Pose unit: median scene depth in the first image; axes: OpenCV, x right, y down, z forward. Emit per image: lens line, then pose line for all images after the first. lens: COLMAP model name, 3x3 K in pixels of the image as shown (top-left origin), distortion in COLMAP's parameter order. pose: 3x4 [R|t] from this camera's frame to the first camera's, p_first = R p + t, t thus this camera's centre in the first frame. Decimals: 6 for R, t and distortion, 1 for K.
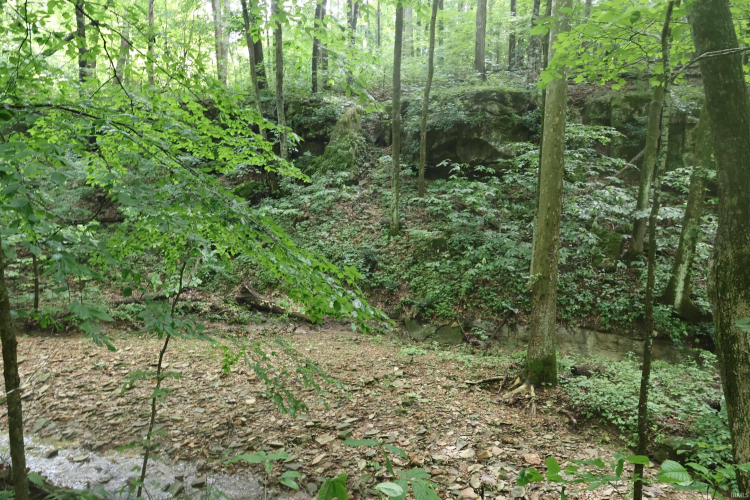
lens RADIAL K [[552.7, 0, 375.0], [0, 552.7, 250.0], [0, 0, 1]] dist [-0.009429, -0.000084]
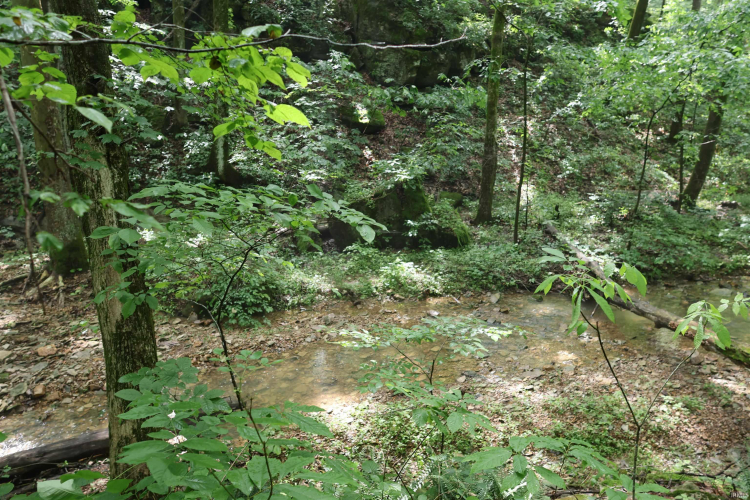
lens RADIAL K [[552.7, 0, 375.0], [0, 552.7, 250.0], [0, 0, 1]] dist [-0.009429, -0.000084]
pose [[0.772348, -0.204624, 0.601338, 0.148038], [0.078199, 0.970121, 0.229676, 0.034922], [-0.630368, -0.130365, 0.765272, -0.028505]]
